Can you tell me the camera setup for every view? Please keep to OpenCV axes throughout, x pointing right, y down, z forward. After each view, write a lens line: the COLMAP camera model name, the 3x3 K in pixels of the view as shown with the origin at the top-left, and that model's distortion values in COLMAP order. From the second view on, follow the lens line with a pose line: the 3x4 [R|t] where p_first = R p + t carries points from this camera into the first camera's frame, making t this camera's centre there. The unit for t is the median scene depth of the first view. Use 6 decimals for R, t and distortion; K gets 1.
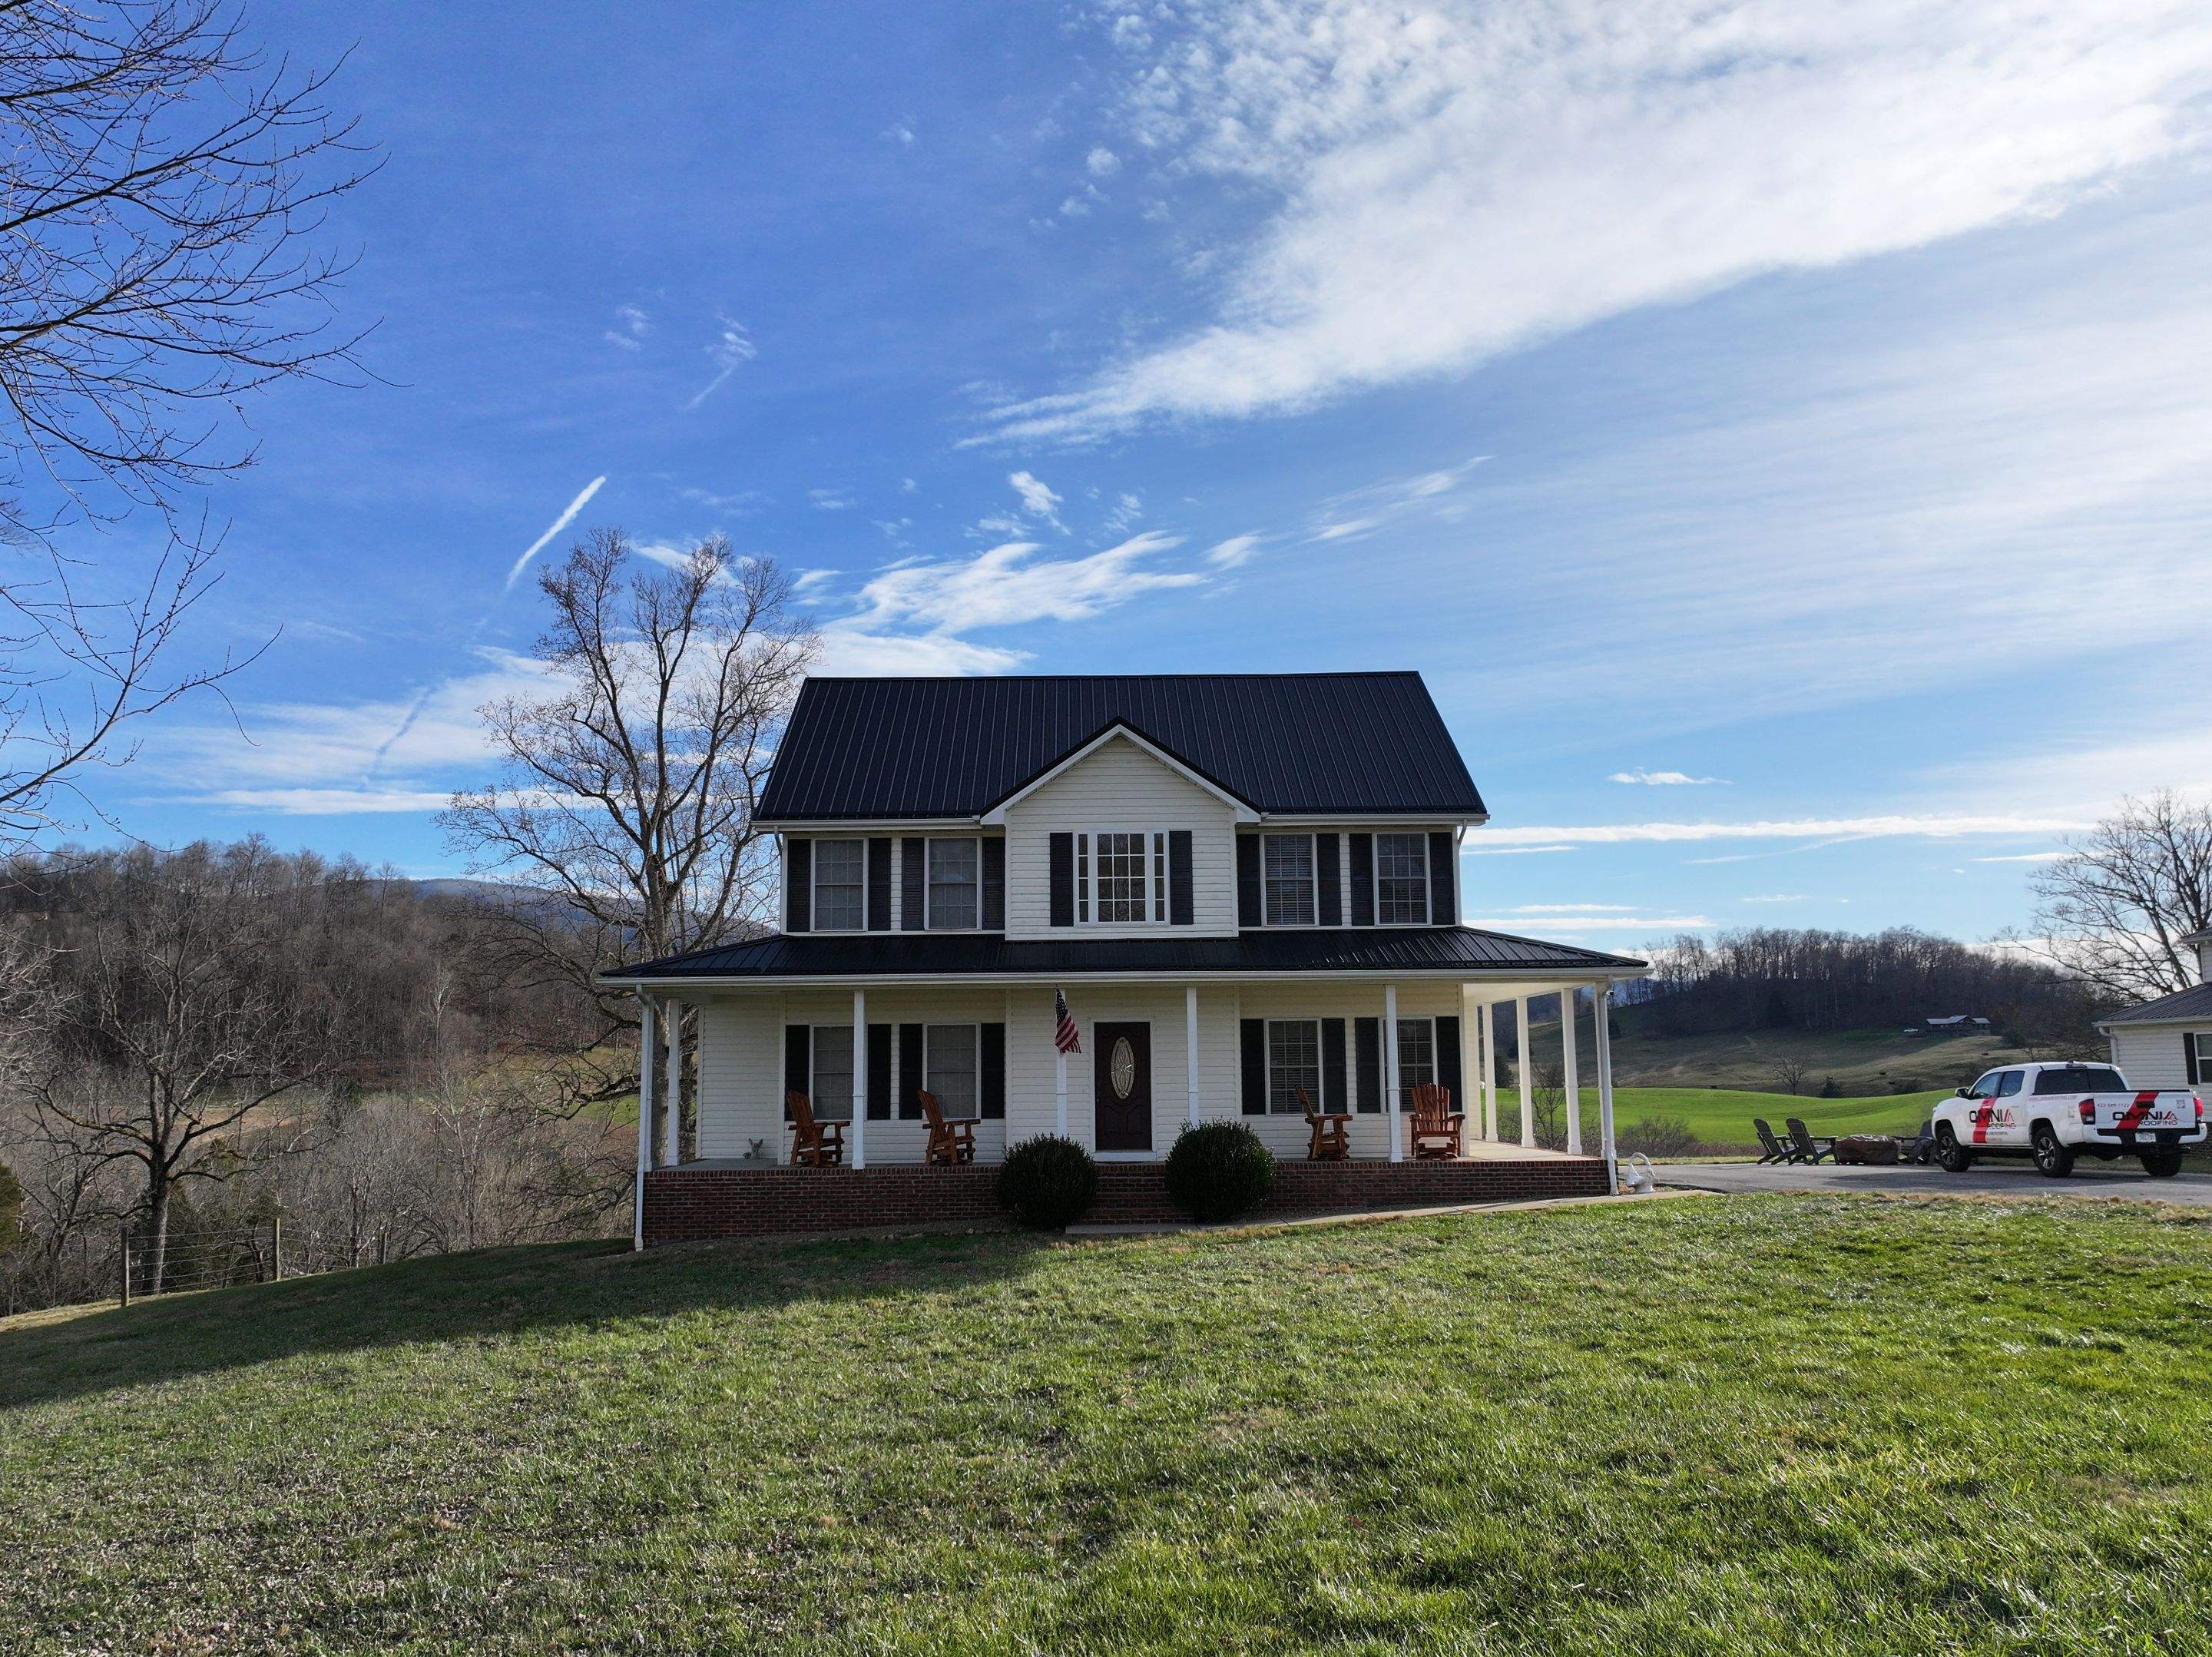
lens RADIAL K [[1826.7, 0, 1097.1], [0, 1826.7, 807.3], [0, 0, 1]] dist [-0.001575, 0.018071]
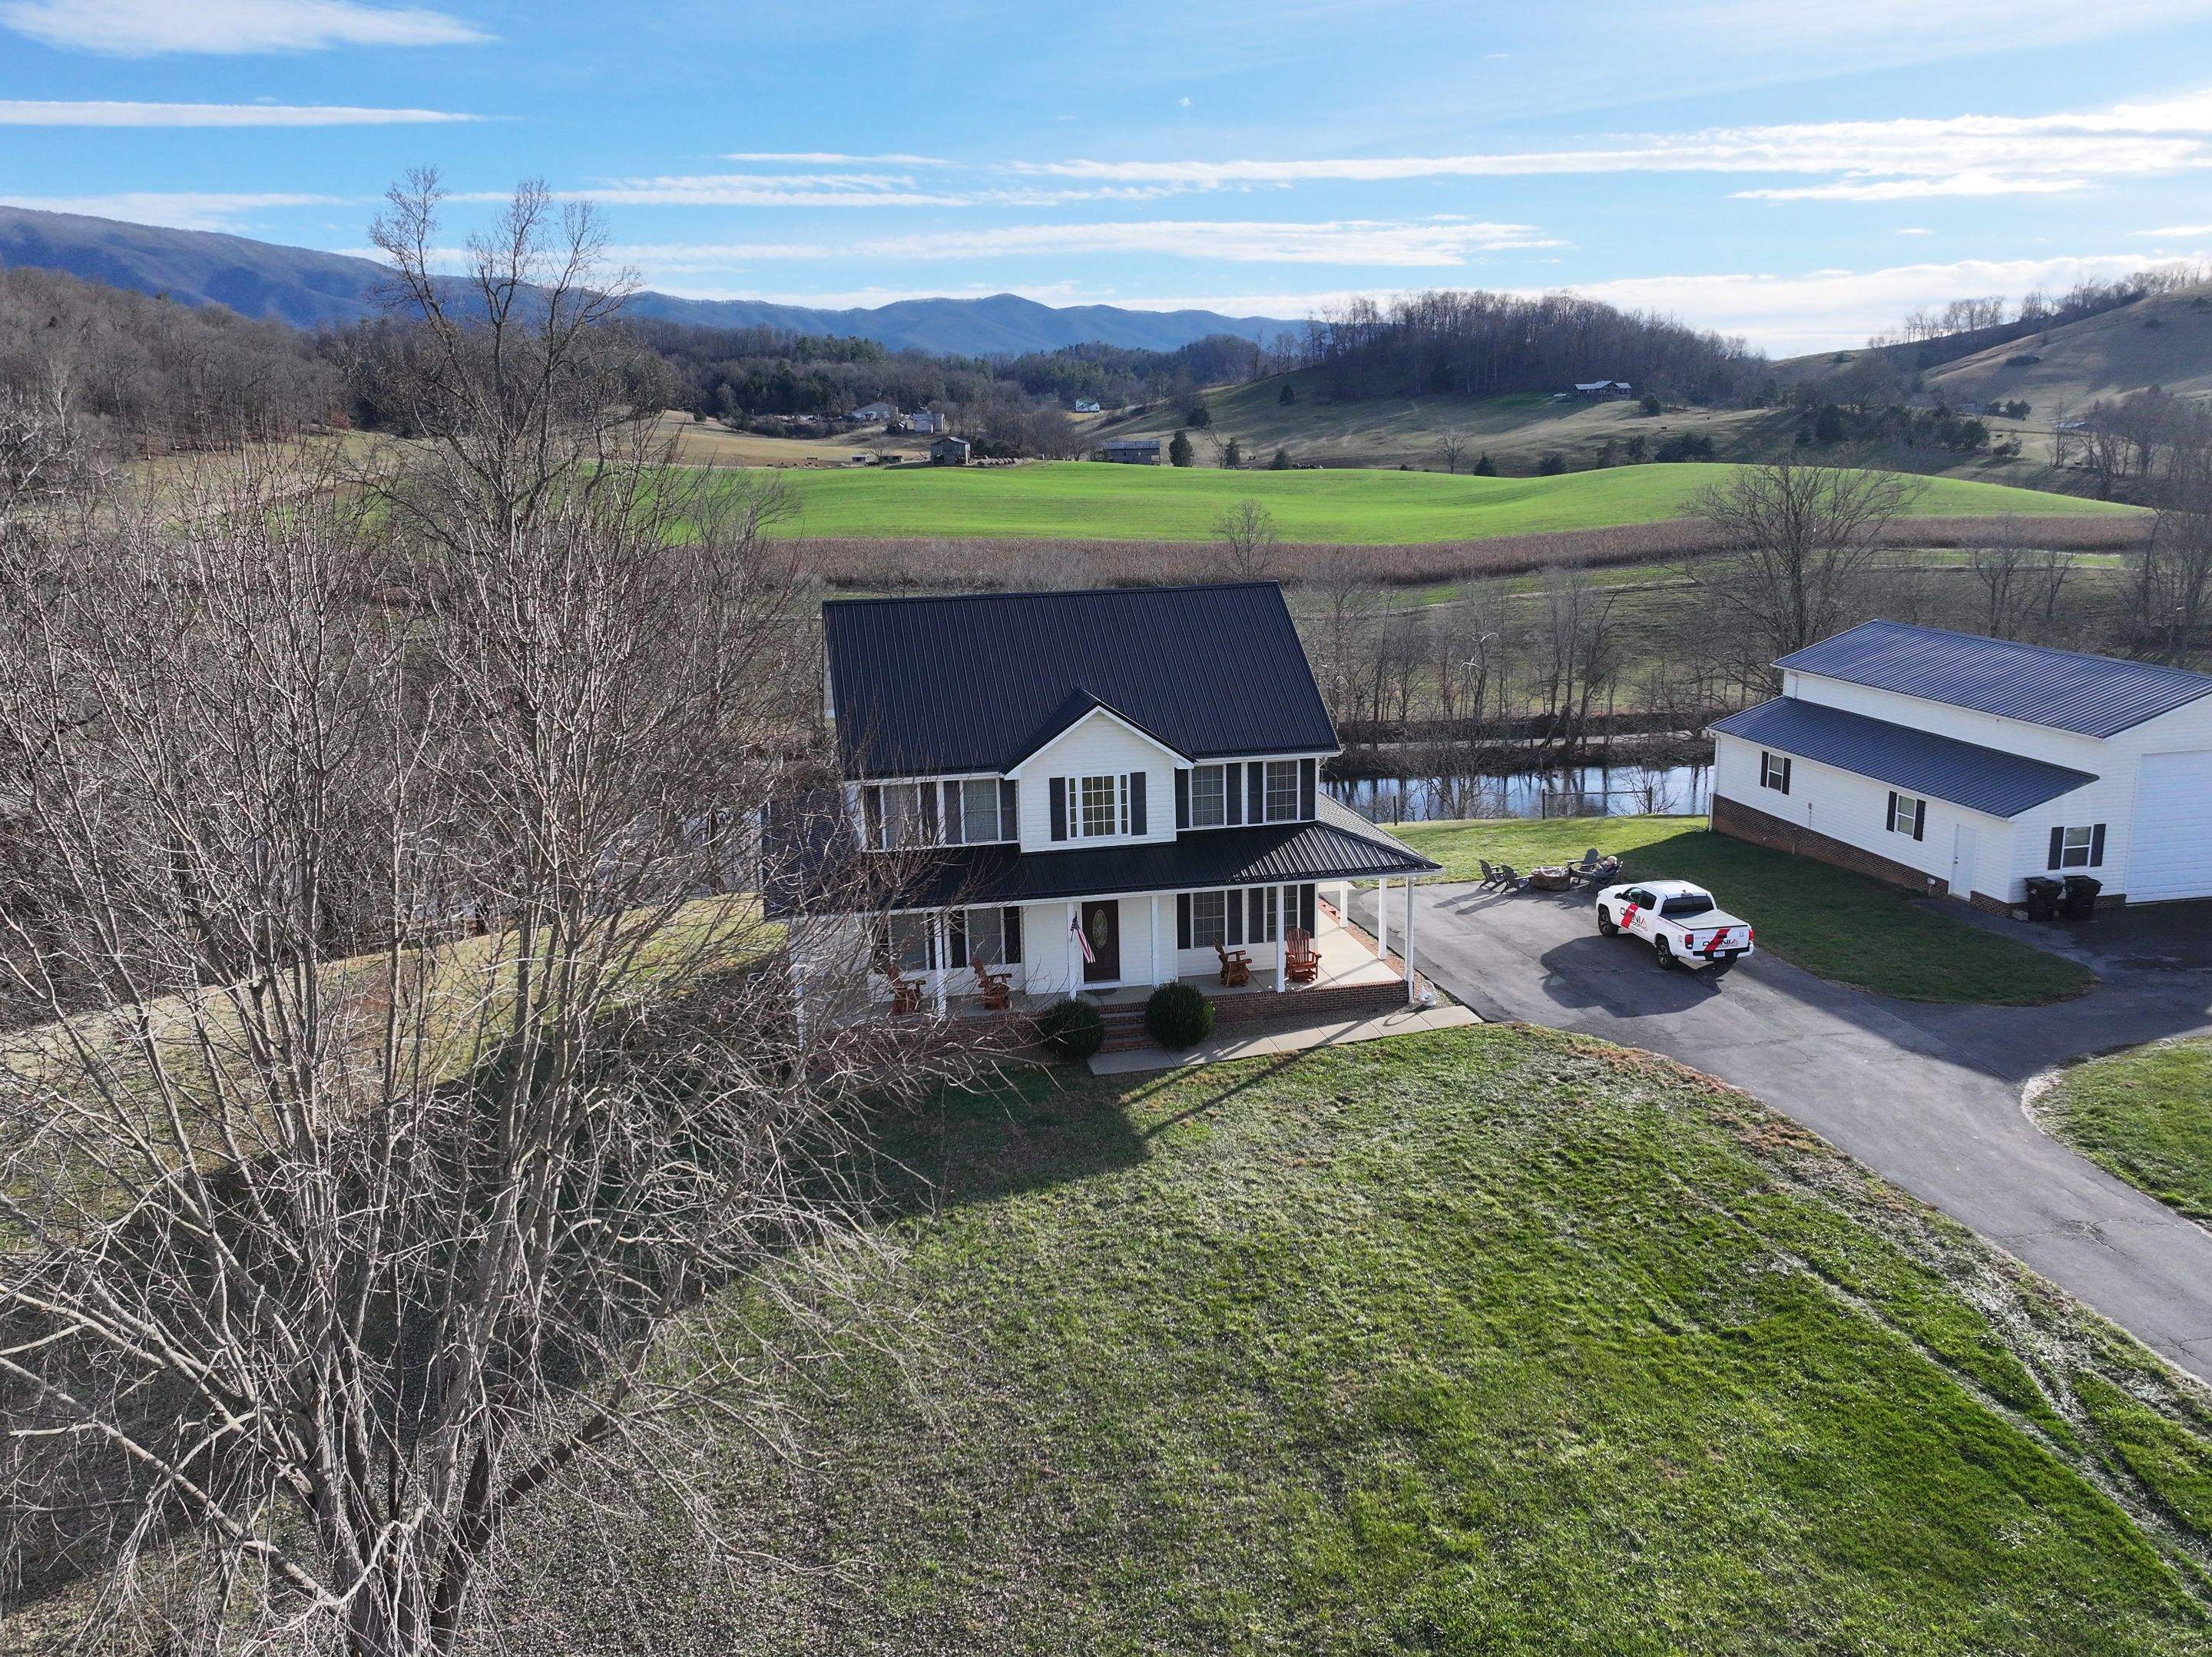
lens RADIAL K [[1826.7, 0, 1111.1], [0, 1826.7, 838.4], [0, 0, 1]] dist [-0.001575, 0.018071]
pose [[0.983194, -0.036188, 0.178942, -0.048396], [-0.032838, 0.929116, 0.368327, -0.096118], [-0.179587, -0.368013, 0.912313, -0.068675]]
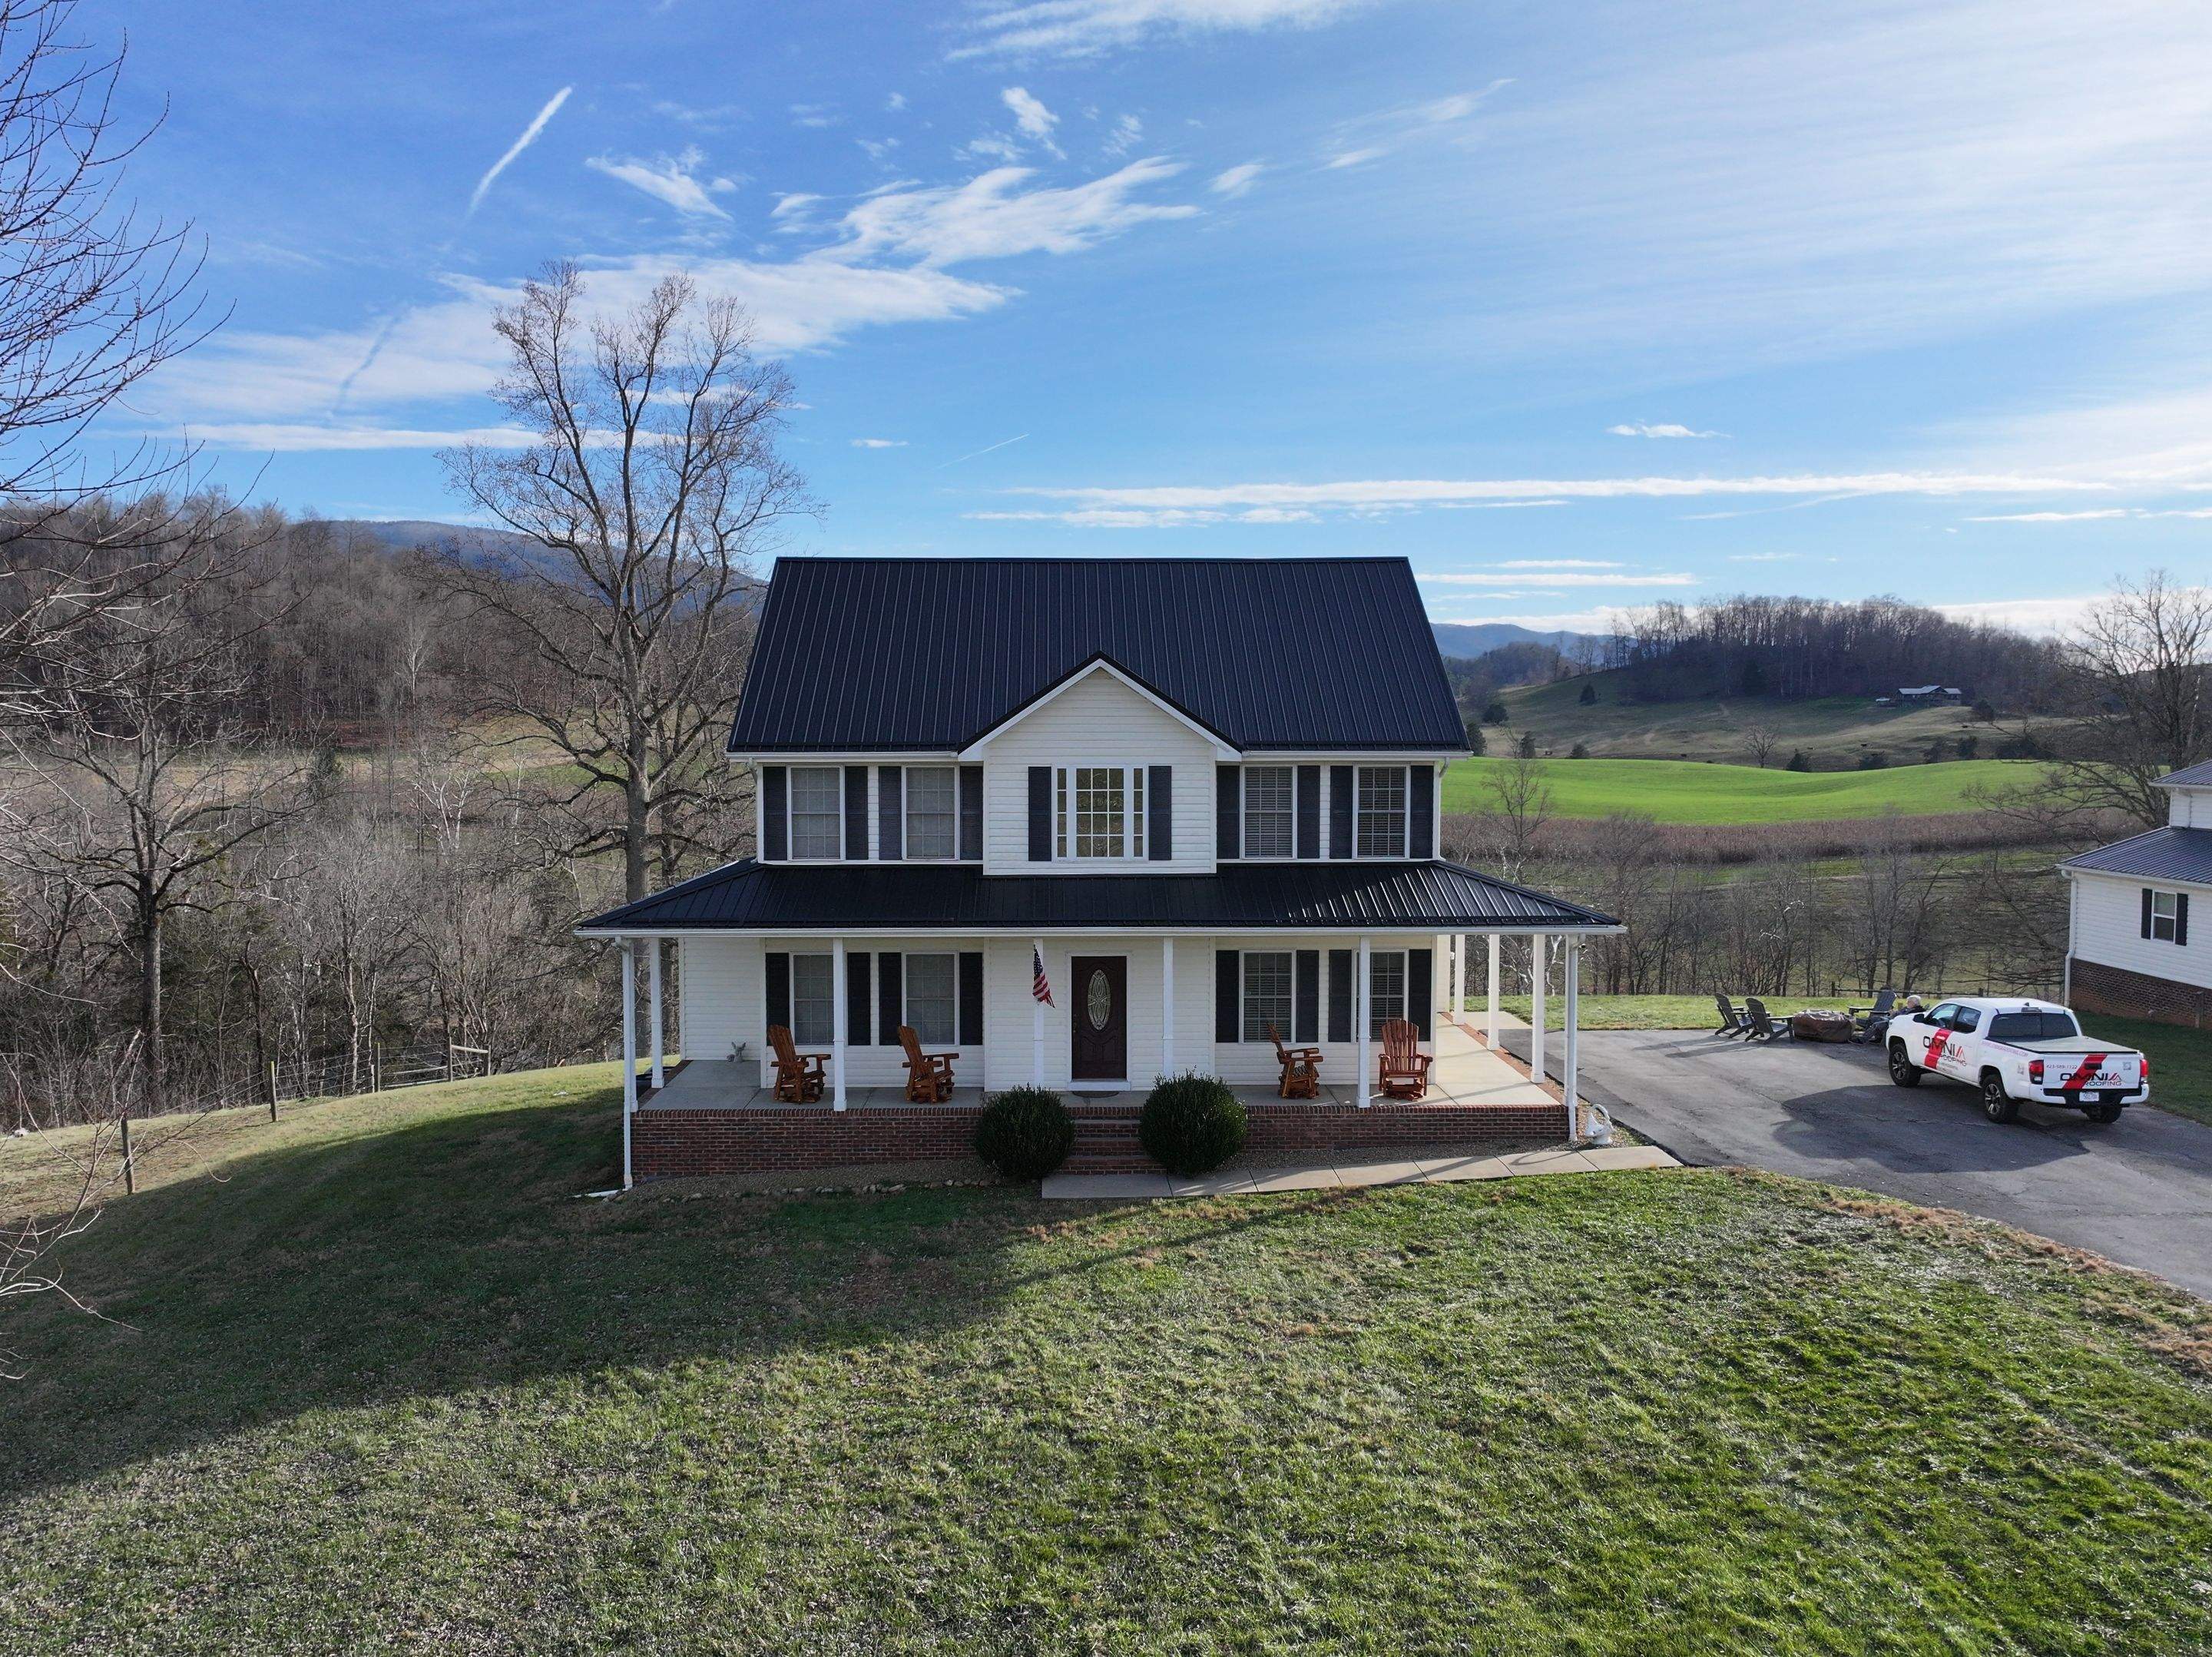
lens RADIAL K [[1826.7, 0, 1104.8], [0, 1826.7, 815.9], [0, 0, 1]] dist [-0.001575, 0.018071]
pose [[0.999457, 0.028662, 0.016277, -0.000176], [-0.031379, 0.978537, 0.203668, -0.032719], [-0.010091, -0.204068, 0.978905, 0.006349]]
